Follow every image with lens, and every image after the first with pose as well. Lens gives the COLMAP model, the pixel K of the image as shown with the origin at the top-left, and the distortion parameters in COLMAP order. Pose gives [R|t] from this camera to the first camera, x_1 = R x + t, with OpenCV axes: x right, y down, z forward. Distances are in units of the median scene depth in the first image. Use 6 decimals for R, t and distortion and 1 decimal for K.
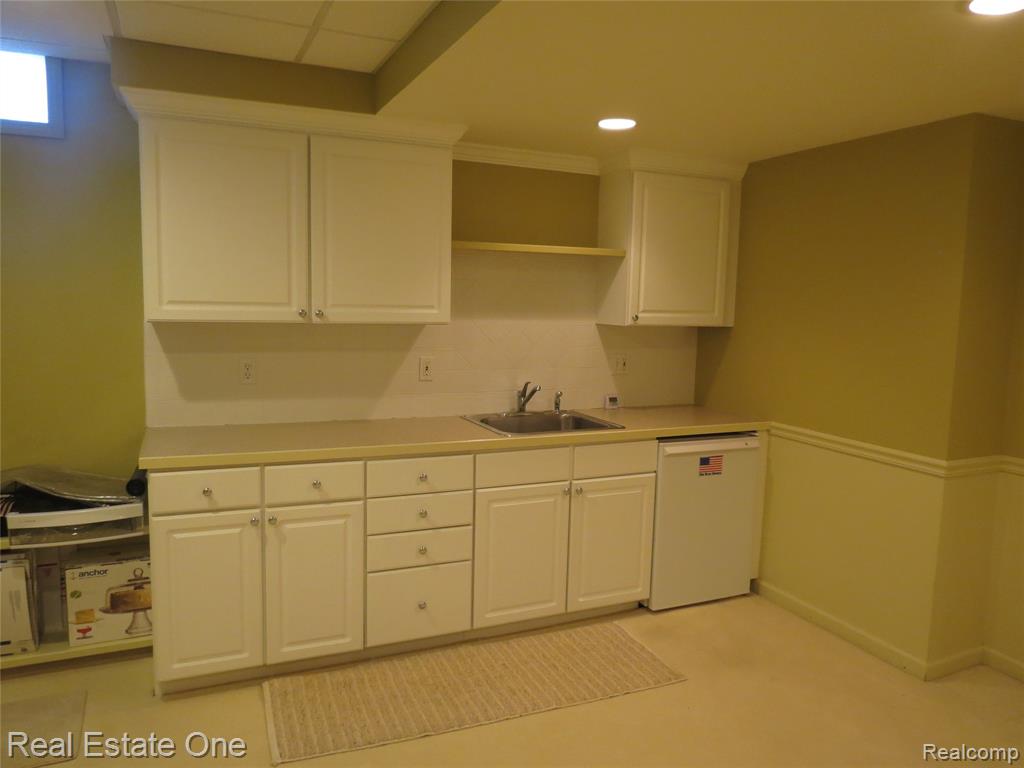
lens RADIAL K [[723.4, 0, 515.8], [0, 723.4, 390.8], [0, 0, 1]] dist [-0.018173, -0.002380]
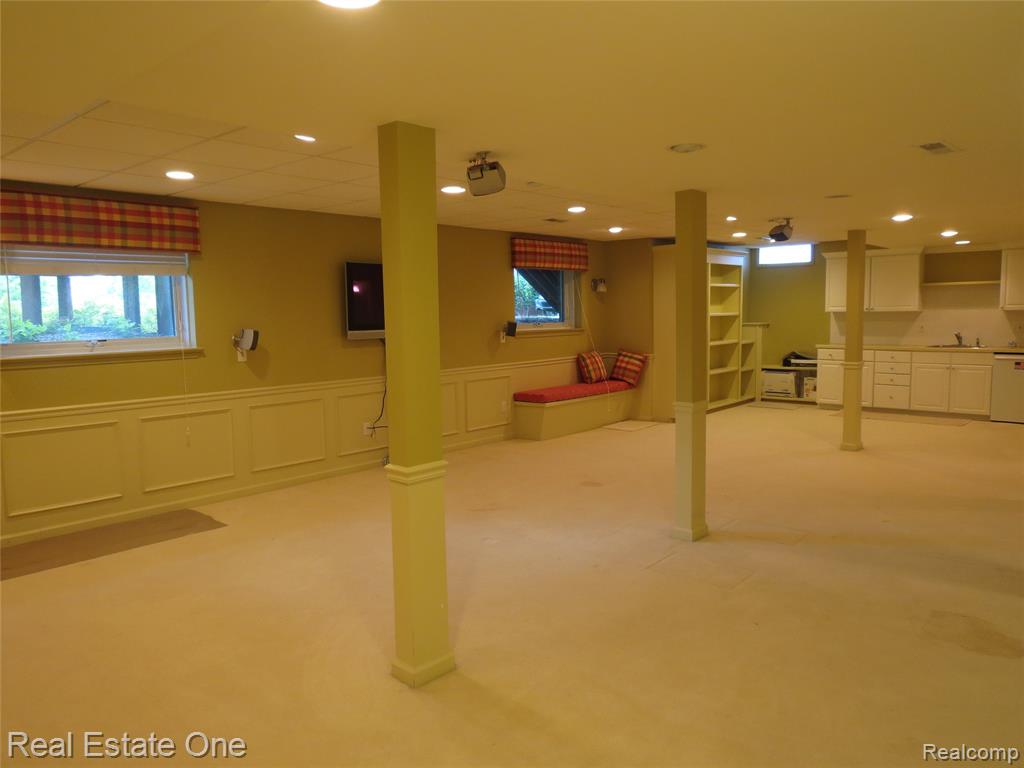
lens RADIAL K [[723.4, 0, 509.7], [0, 723.4, 393.5], [0, 0, 1]] dist [-0.018173, -0.002380]
pose [[0.401696, 0.076806, -0.912546, 2.103288], [-0.076448, 0.995811, 0.050162, 0.242902], [0.912576, 0.049612, 0.405885, -1.858280]]
